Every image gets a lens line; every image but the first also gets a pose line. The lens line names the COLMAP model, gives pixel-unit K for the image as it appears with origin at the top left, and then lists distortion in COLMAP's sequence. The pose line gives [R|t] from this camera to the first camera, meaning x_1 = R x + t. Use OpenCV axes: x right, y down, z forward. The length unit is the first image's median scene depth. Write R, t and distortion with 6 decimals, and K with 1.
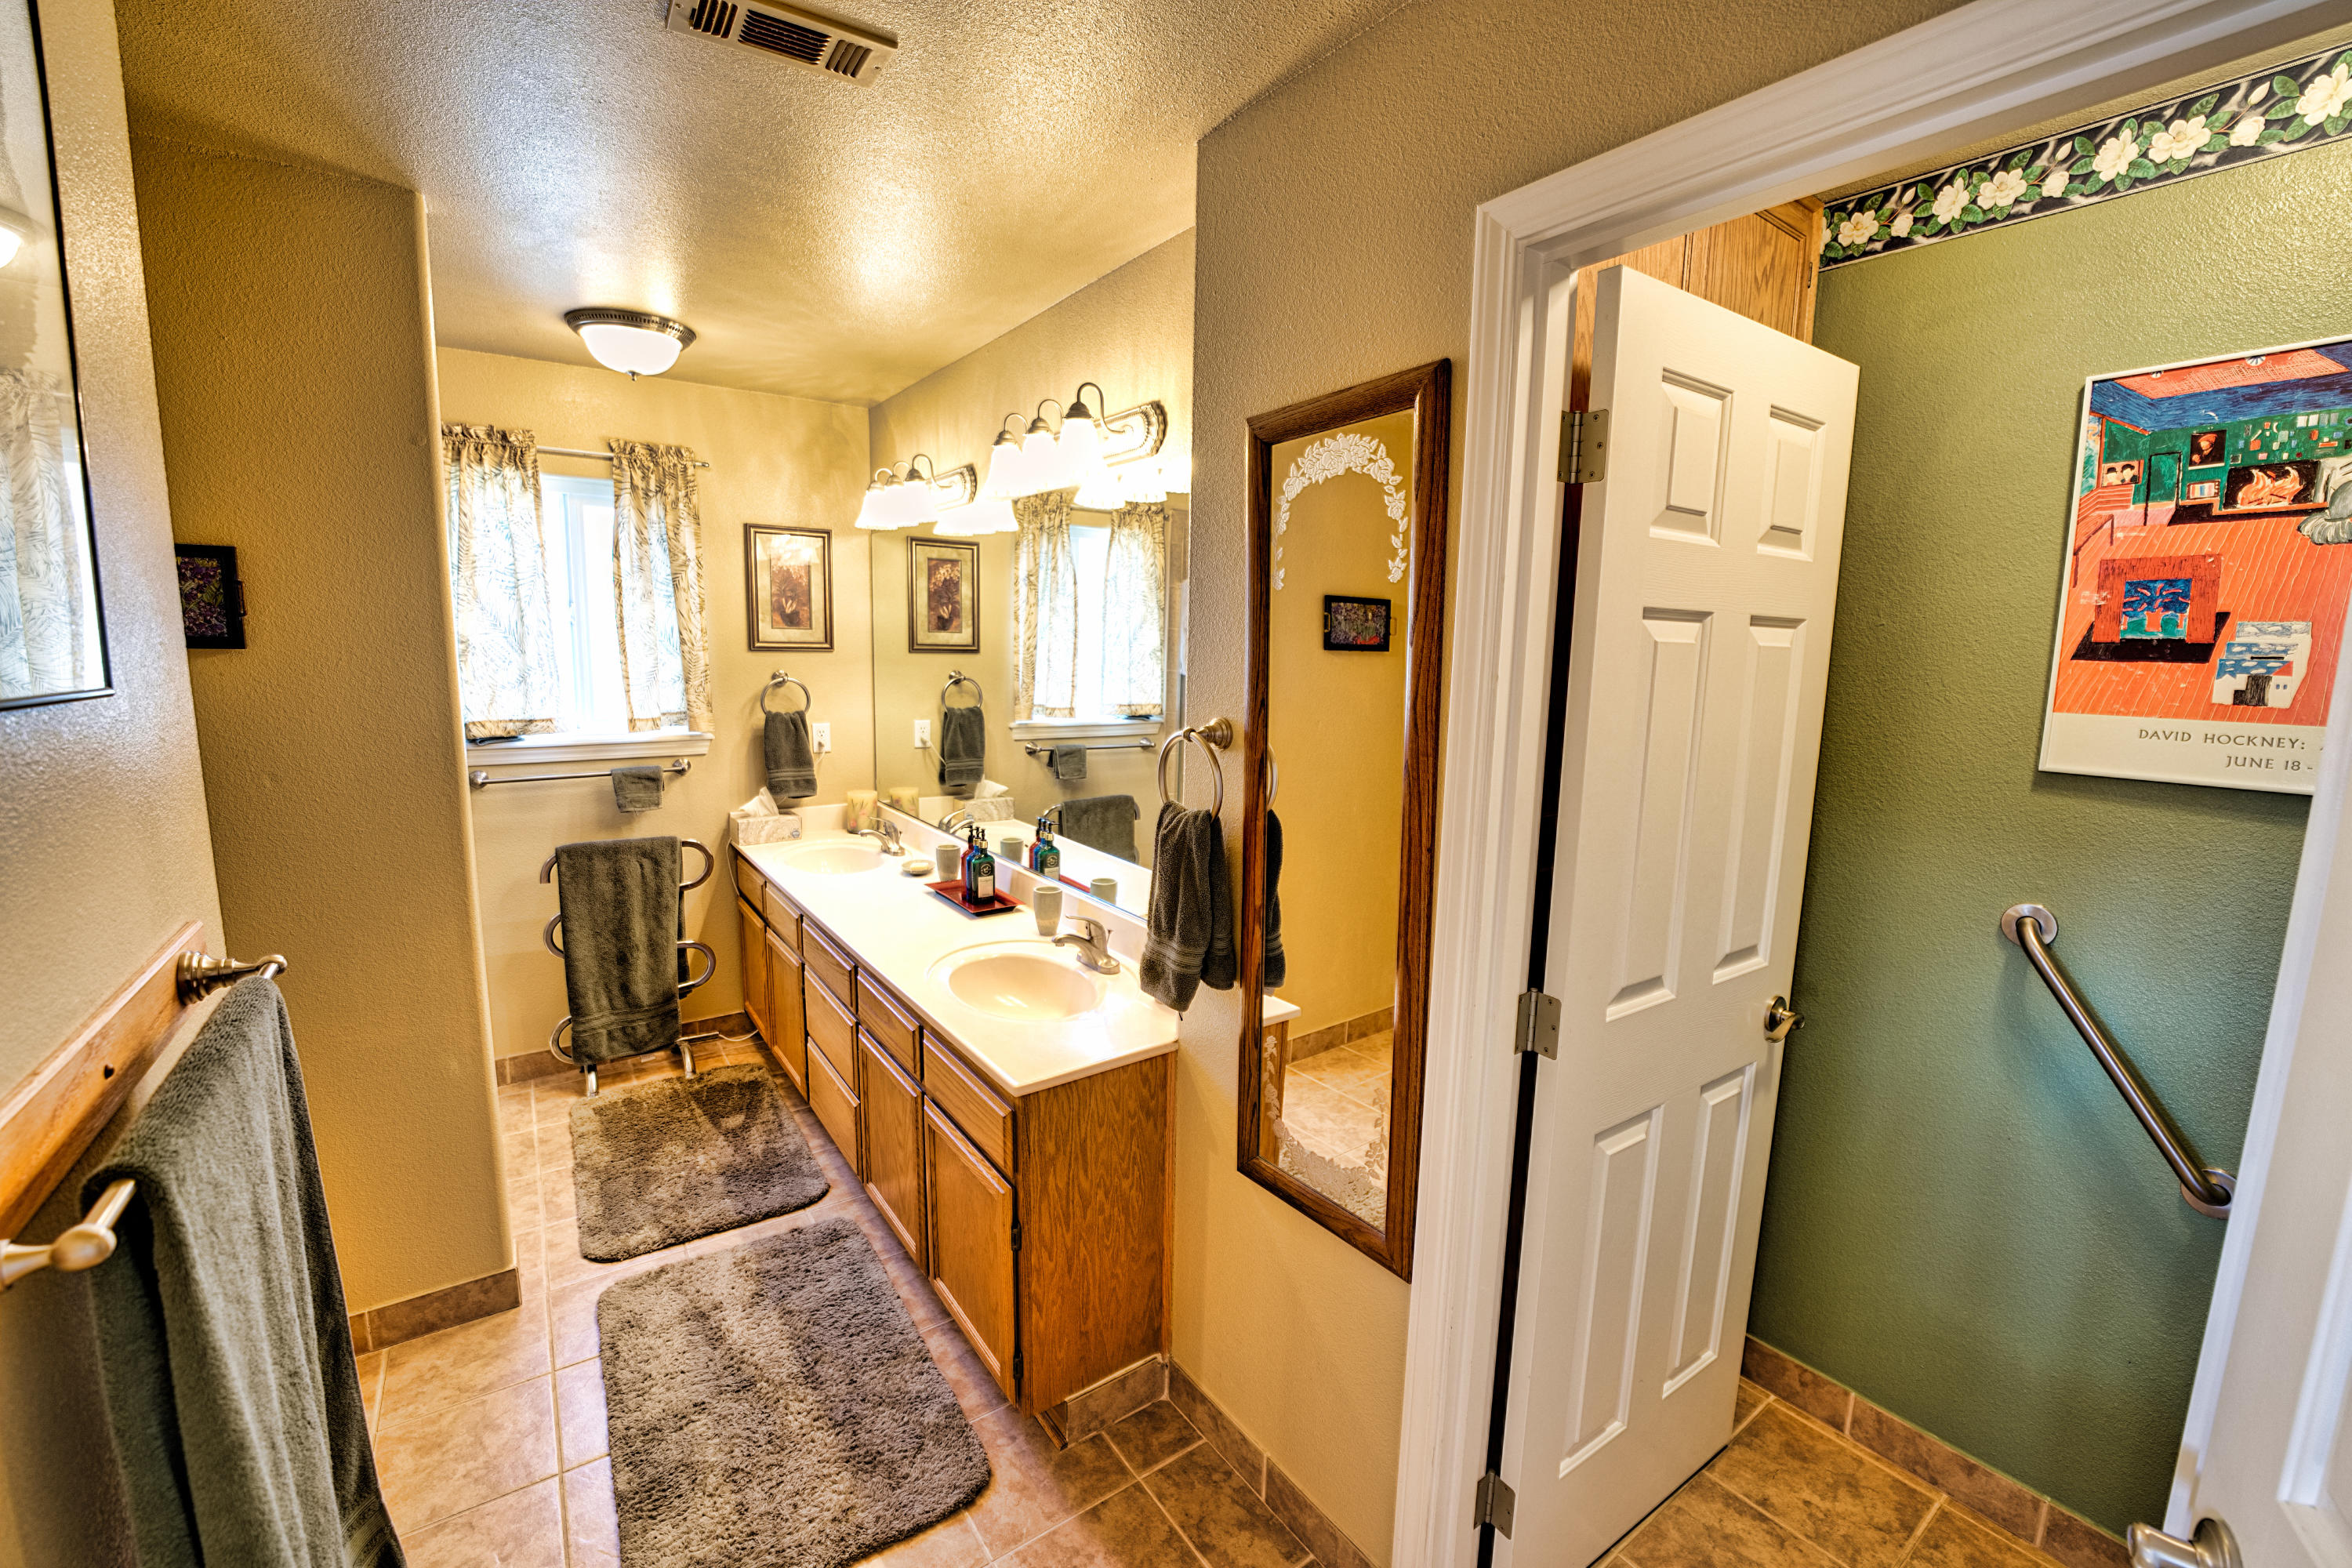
lens RADIAL K [[952.0, 0, 1162.1], [0, 952.0, 777.3], [0, 0, 1]] dist [-0.030779, 0.003901]
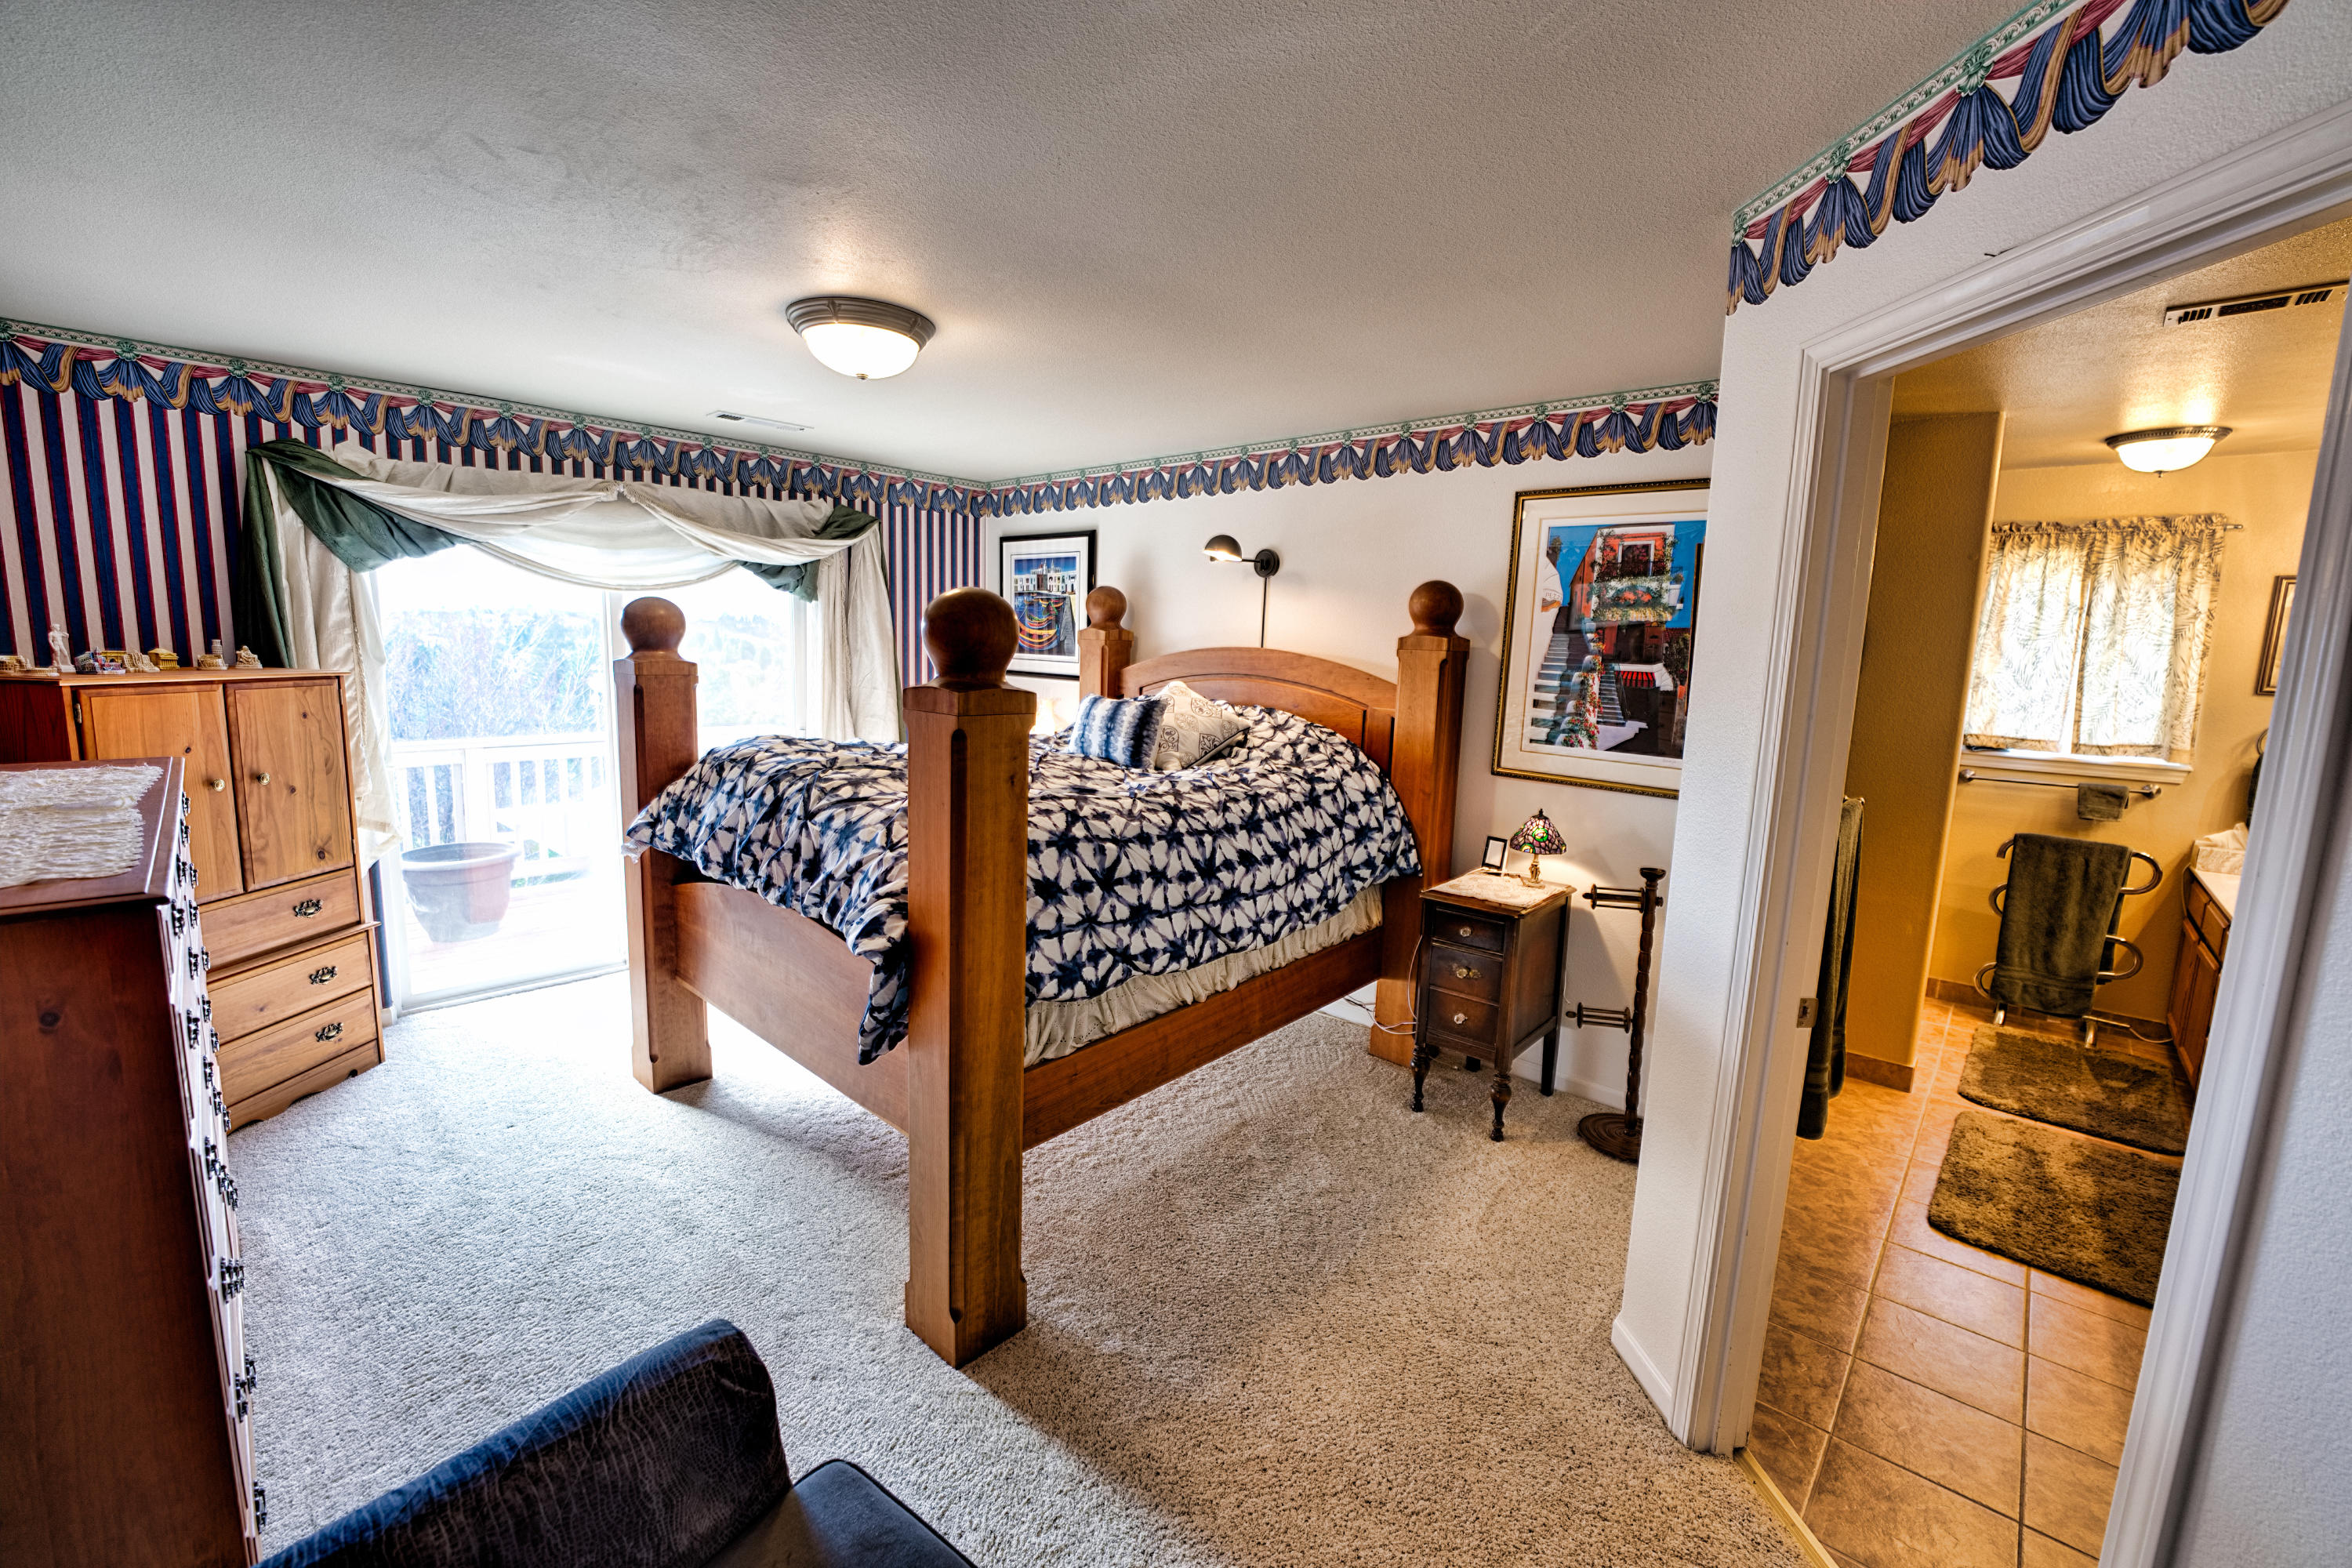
lens RADIAL K [[952.0, 0, 1174.5], [0, 952.0, 770.8], [0, 0, 1]] dist [-0.030779, 0.003901]
pose [[0.217255, 0.124514, -0.968141, 0.339578], [-0.165432, 0.982179, 0.089196, 0.064817], [0.961994, 0.140784, 0.233982, -0.436586]]
